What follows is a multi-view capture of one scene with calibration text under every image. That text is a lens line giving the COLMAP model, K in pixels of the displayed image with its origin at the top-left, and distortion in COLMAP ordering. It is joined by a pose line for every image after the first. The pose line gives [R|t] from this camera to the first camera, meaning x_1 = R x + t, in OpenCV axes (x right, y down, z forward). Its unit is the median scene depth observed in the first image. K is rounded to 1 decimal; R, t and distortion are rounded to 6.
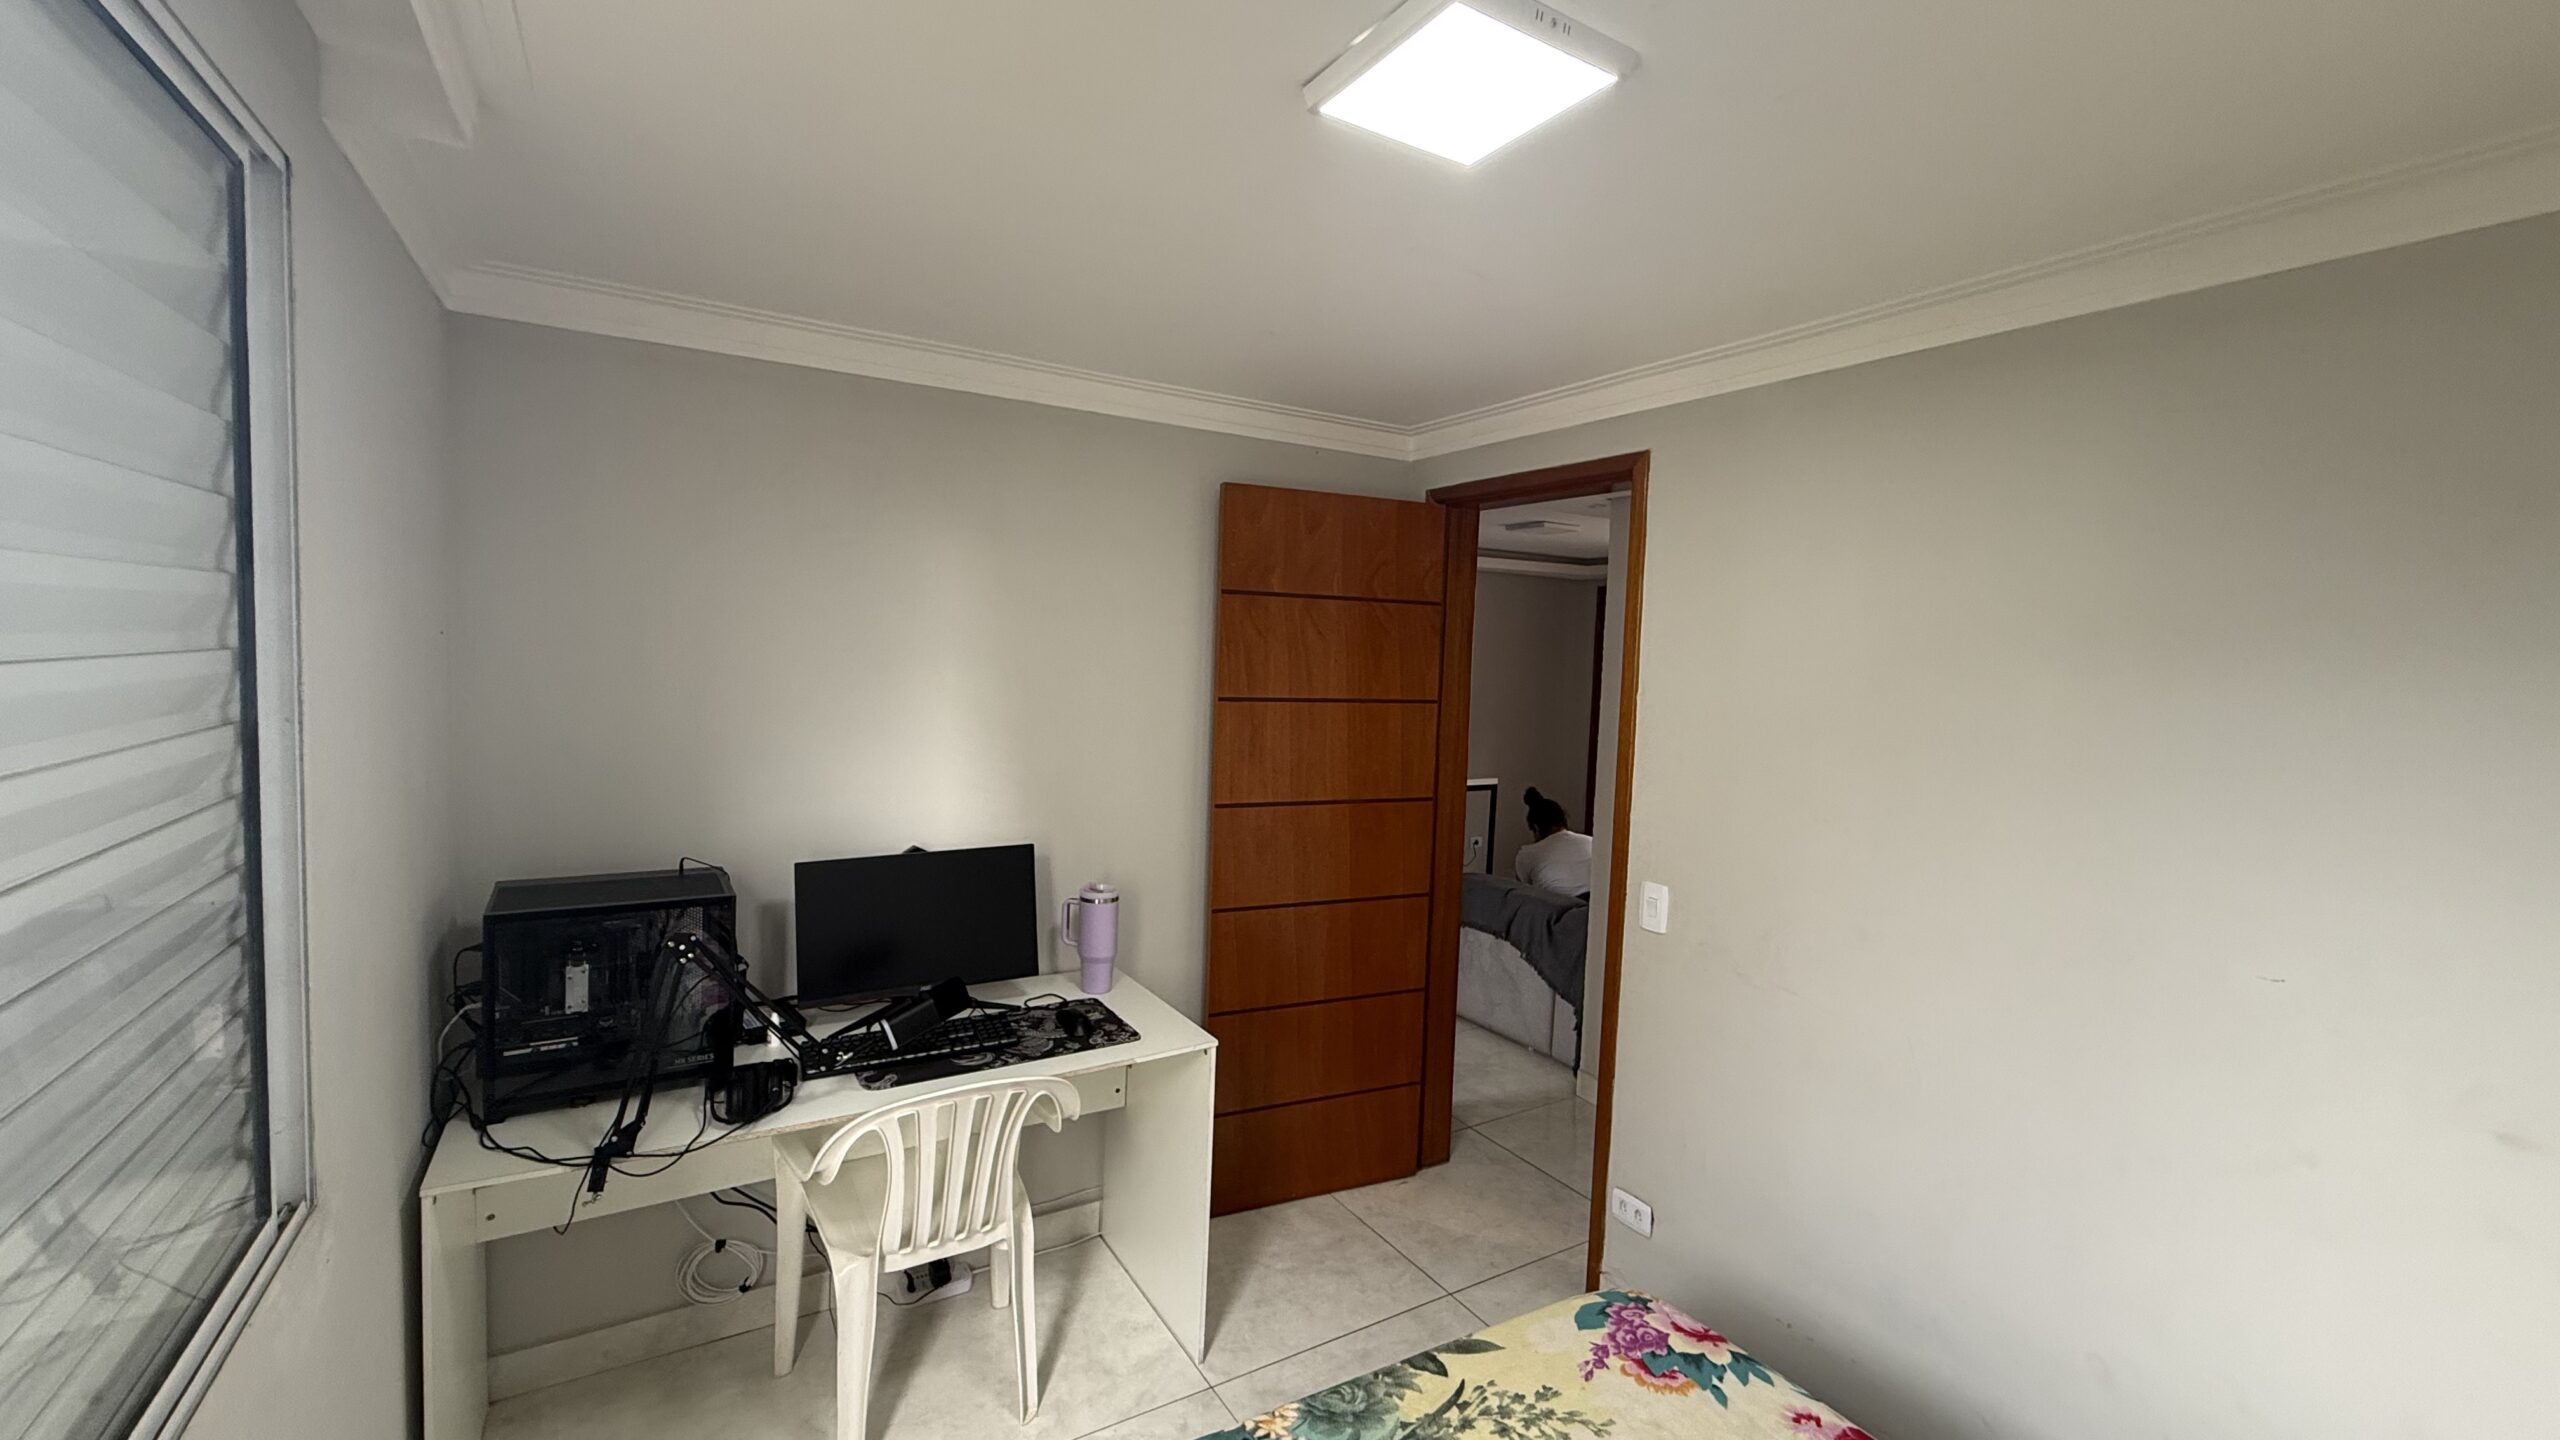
lens RADIAL K [[1022.4, 0, 1278.9], [0, 1022.4, 714.6], [0, 0, 1]] dist [0.000173, -0.000006]
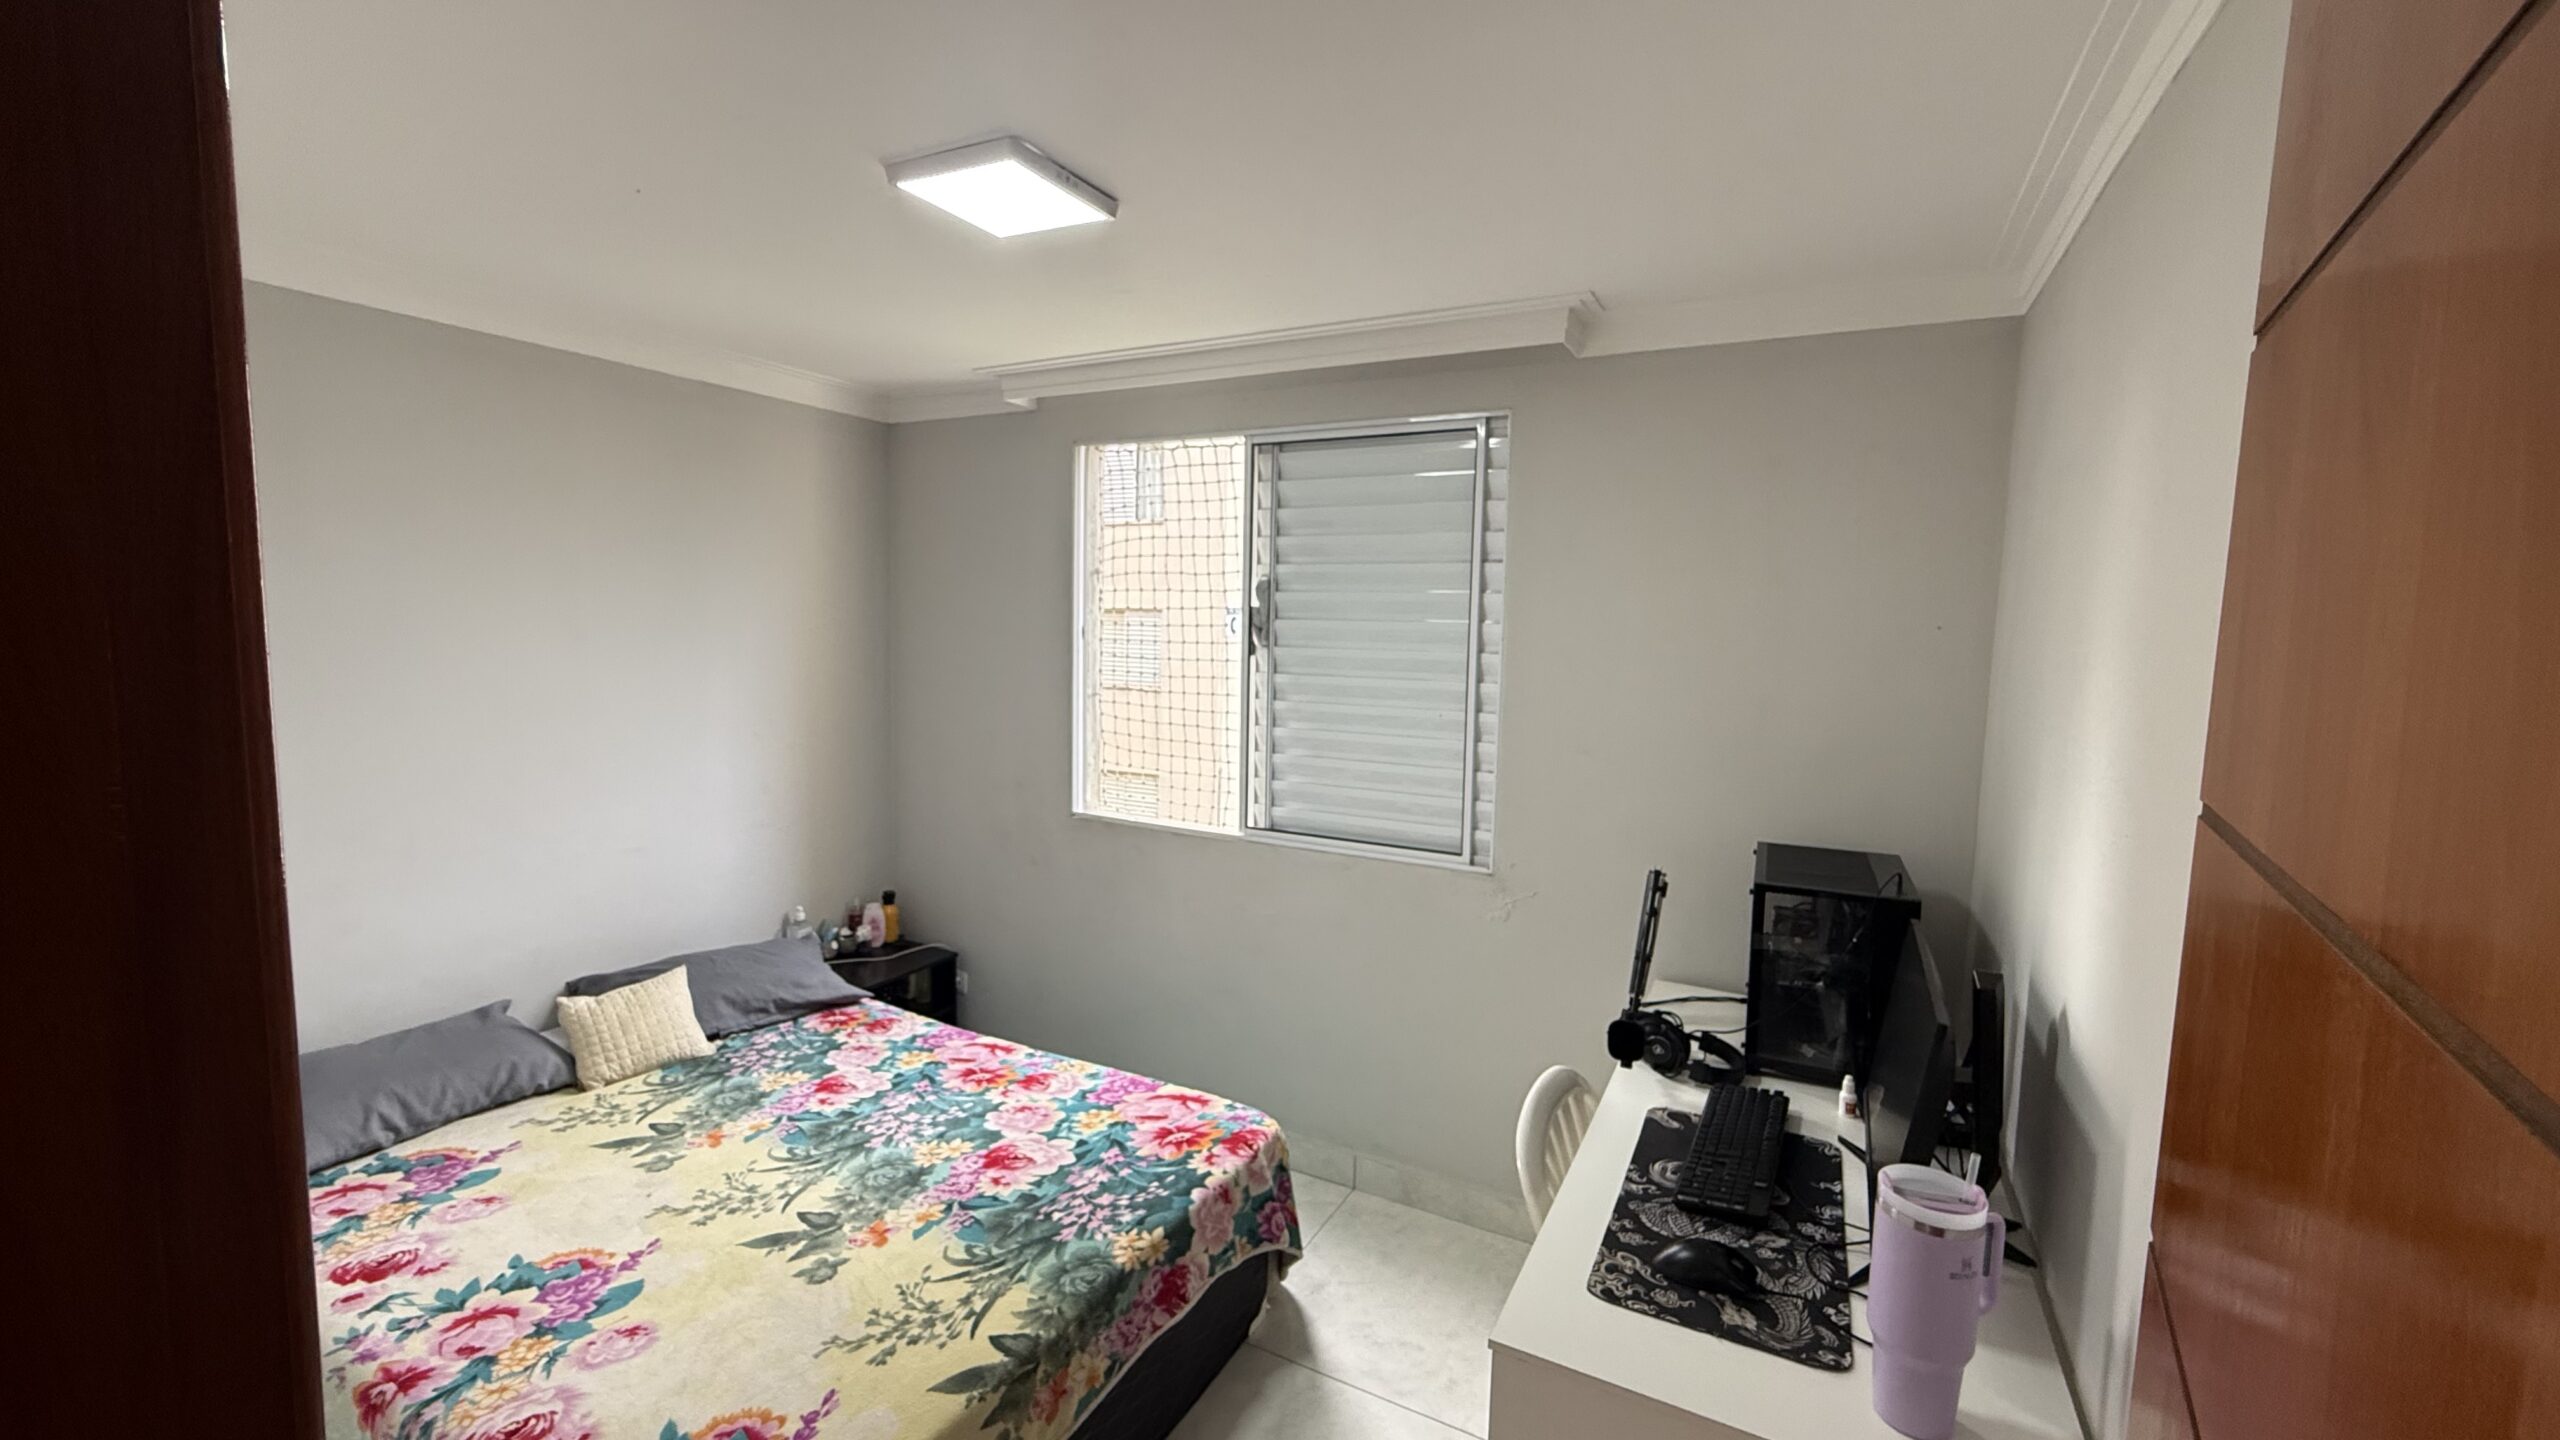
lens RADIAL K [[1022.4, 0, 1287.7], [0, 1022.4, 717.3], [0, 0, 1]] dist [0.000173, -0.000006]
pose [[-0.856222, -0.003685, -0.516595, 0.436575], [-0.084982, 0.987357, 0.133808, -0.090215], [0.509570, 0.158471, -0.845710, 1.918536]]
